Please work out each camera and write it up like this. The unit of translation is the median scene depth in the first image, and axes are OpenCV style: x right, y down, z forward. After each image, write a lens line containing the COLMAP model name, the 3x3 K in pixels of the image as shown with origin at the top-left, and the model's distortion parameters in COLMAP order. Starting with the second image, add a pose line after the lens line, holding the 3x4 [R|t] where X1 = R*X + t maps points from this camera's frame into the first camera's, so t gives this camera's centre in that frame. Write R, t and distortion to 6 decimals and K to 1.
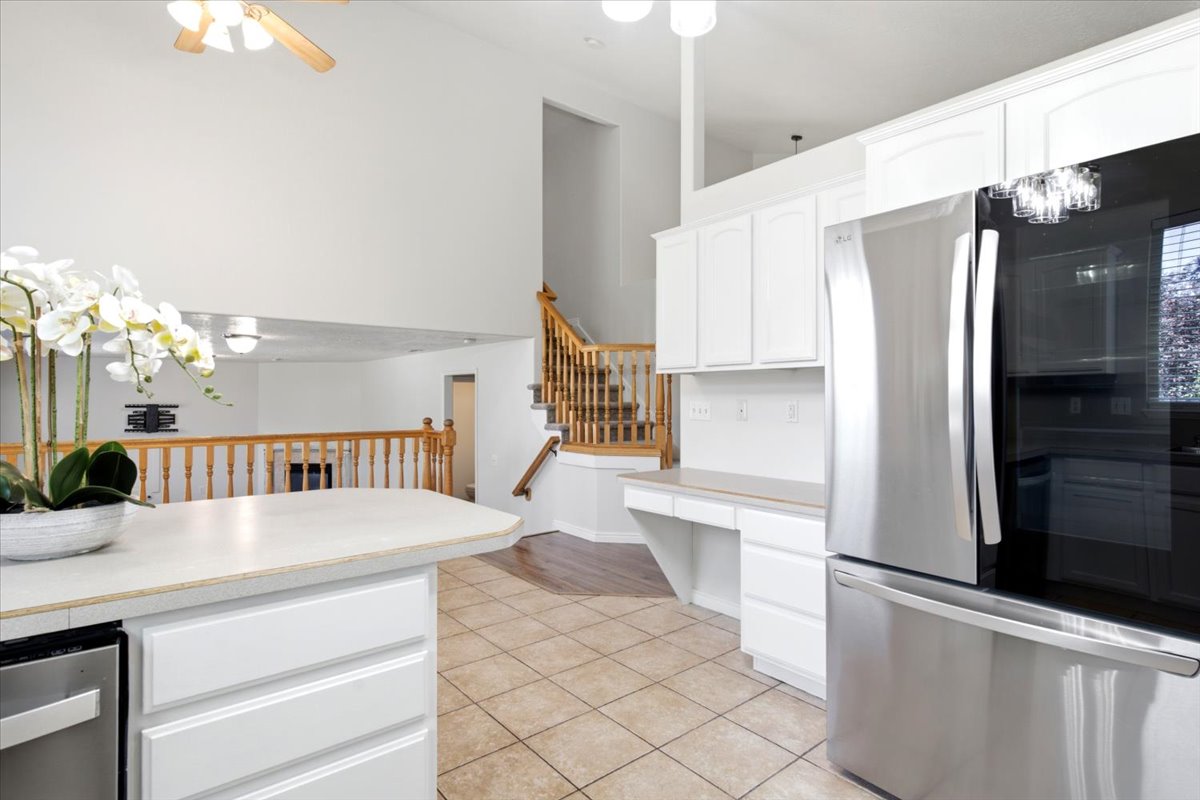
lens RADIAL K [[592.7, 0, 594.1], [0, 592.7, 395.4], [0, 0, 1]] dist [0.002371, 0.000251]
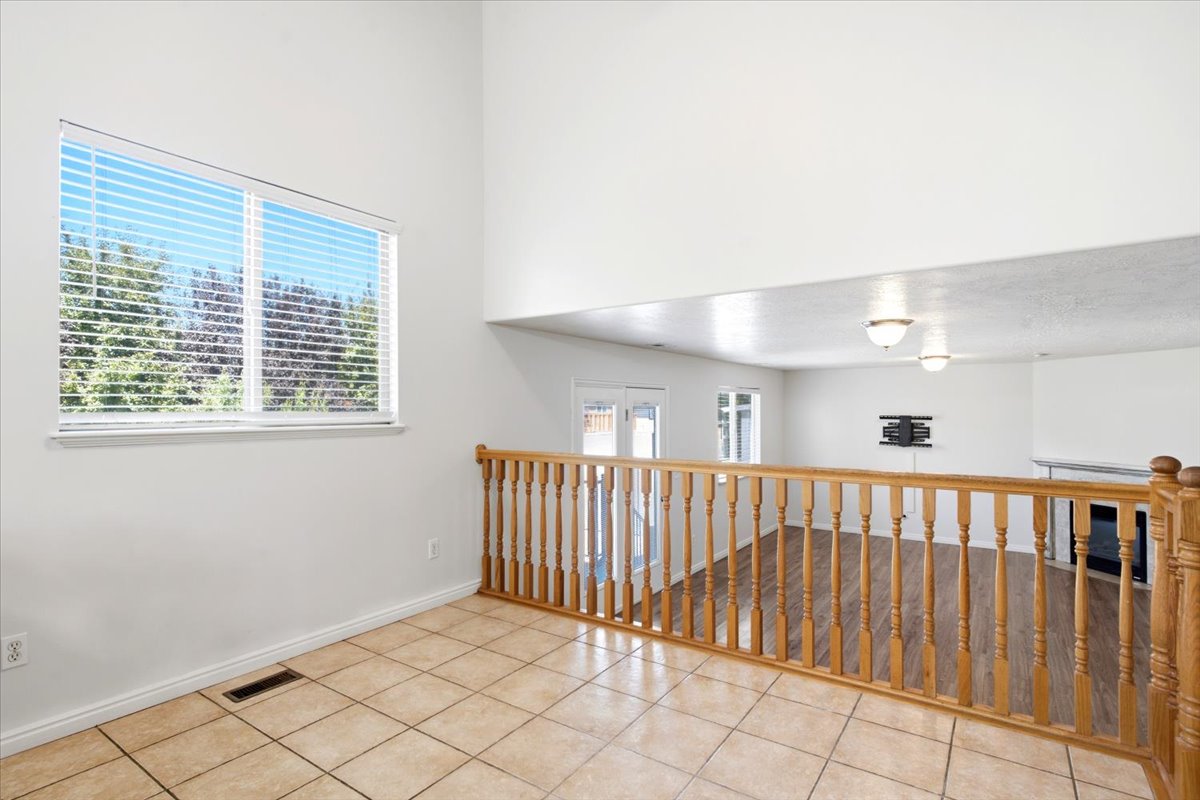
lens RADIAL K [[591.1, 0, 596.7], [0, 591.1, 412.0], [0, 0, 1]] dist [0.000787, -0.000024]
pose [[0.280061, 0.002822, -0.959978, -0.005054], [0.006670, 0.999966, 0.004885, 0.002812], [0.959959, -0.007771, 0.280032, 0.486468]]
